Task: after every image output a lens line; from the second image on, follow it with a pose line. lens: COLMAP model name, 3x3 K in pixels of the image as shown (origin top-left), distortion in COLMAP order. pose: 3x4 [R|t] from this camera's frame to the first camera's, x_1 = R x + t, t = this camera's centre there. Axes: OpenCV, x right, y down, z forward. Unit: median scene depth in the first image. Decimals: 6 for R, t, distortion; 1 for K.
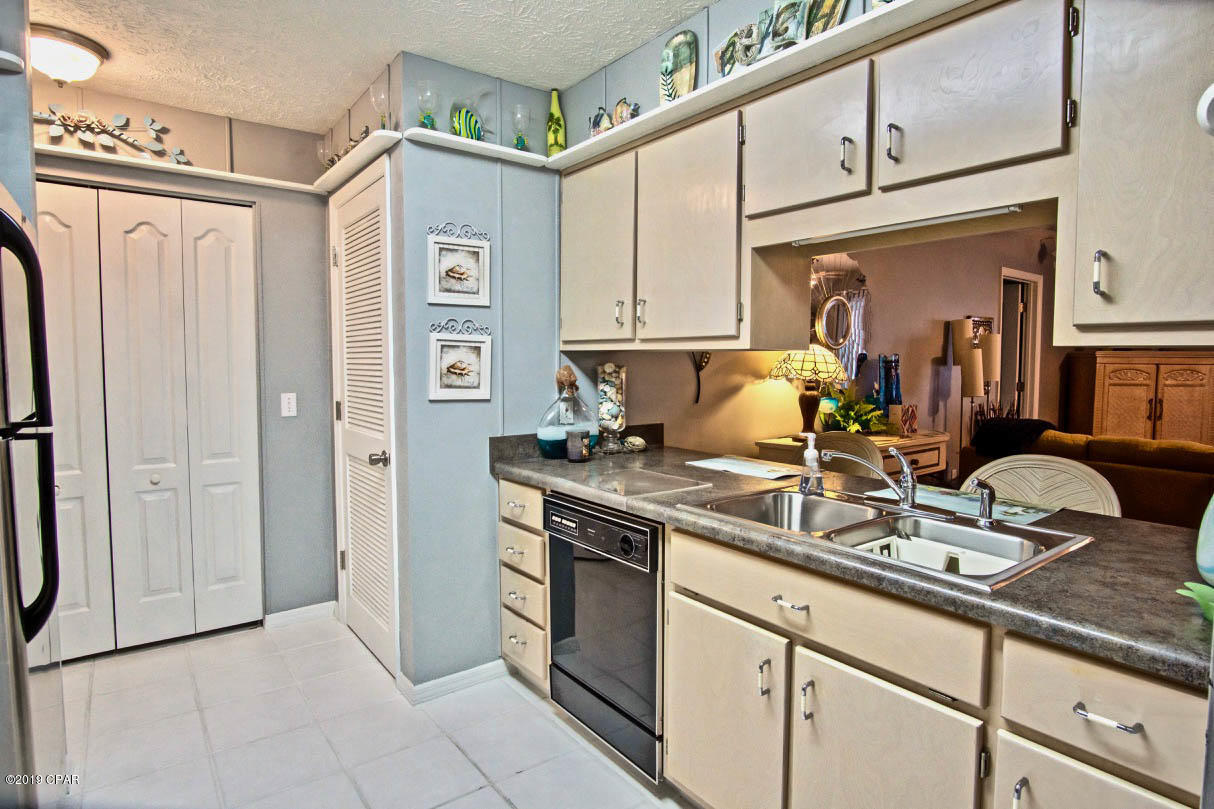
lens RADIAL K [[654.1, 0, 606.2], [0, 654.1, 399.6], [0, 0, 1]] dist [-0.028989, 0.006409]
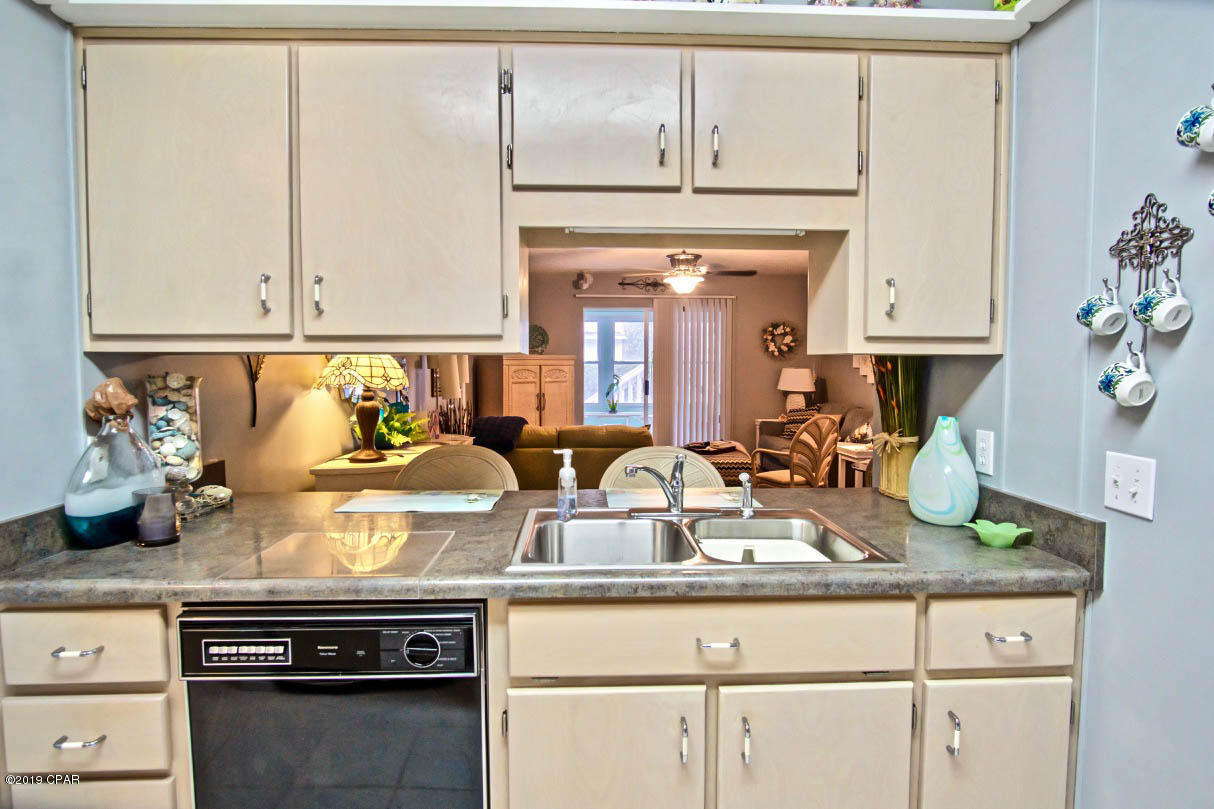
lens RADIAL K [[654.1, 0, 606.2], [0, 654.1, 399.6], [0, 0, 1]] dist [-0.028989, 0.006409]
pose [[0.569271, -0.049428, 0.820663, -0.294324], [0.053448, 0.998304, 0.023052, -0.025376], [-0.820411, 0.030740, 0.570947, 0.353581]]
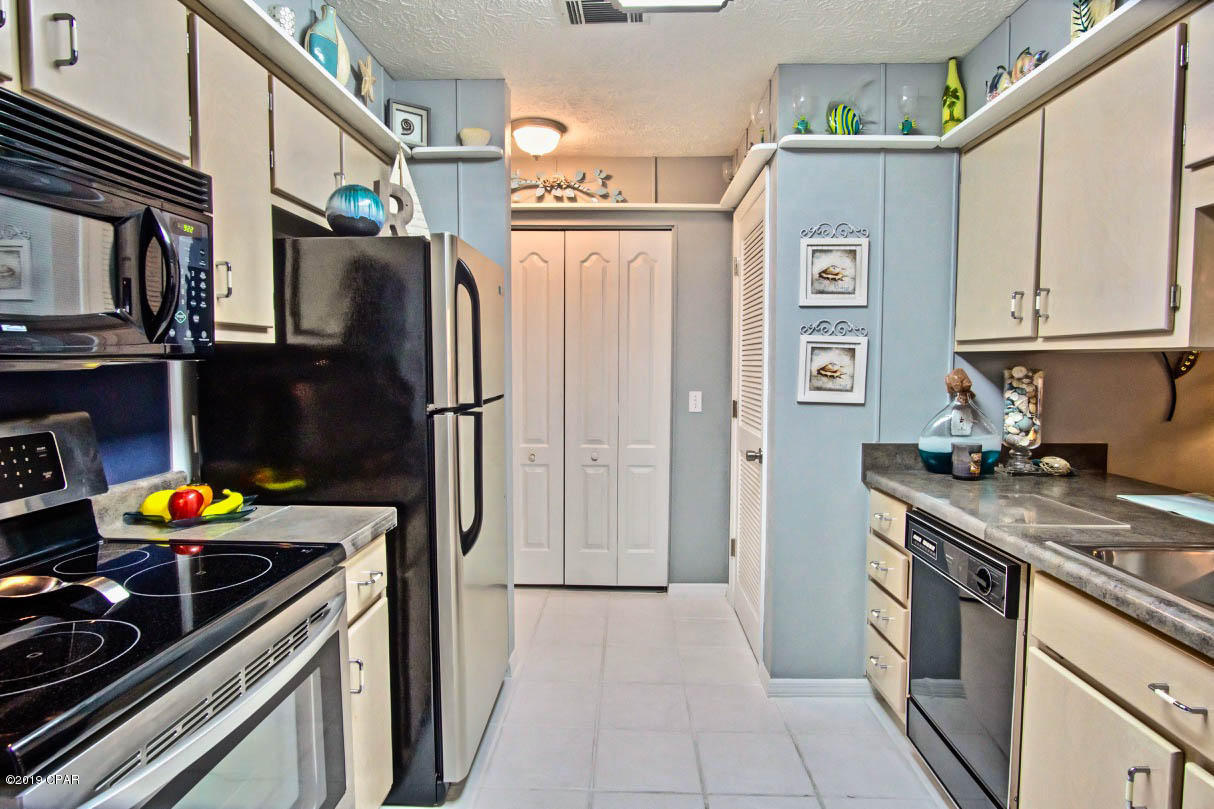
lens RADIAL K [[654.1, 0, 606.2], [0, 654.1, 399.6], [0, 0, 1]] dist [-0.028989, 0.006409]
pose [[0.776161, 0.036511, -0.629477, 0.130029], [-0.039608, 0.999174, 0.009117, 0.000113], [0.629289, 0.017856, 0.776966, 0.026058]]
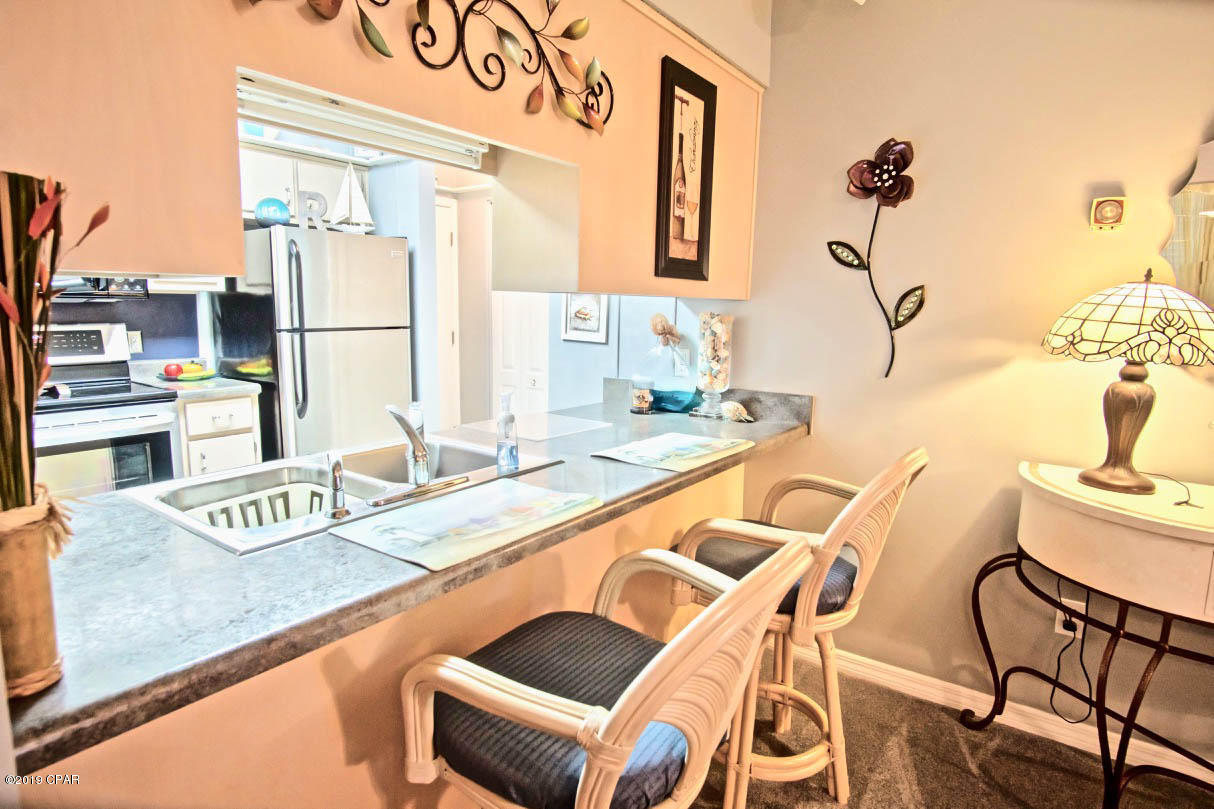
lens RADIAL K [[654.1, 0, 606.2], [0, 654.1, 399.6], [0, 0, 1]] dist [-0.028989, 0.006409]
pose [[0.300506, 0.138664, -0.943646, 0.895208], [-0.076057, 0.989708, 0.121212, -0.040323], [0.950743, 0.035346, 0.307960, 0.676546]]
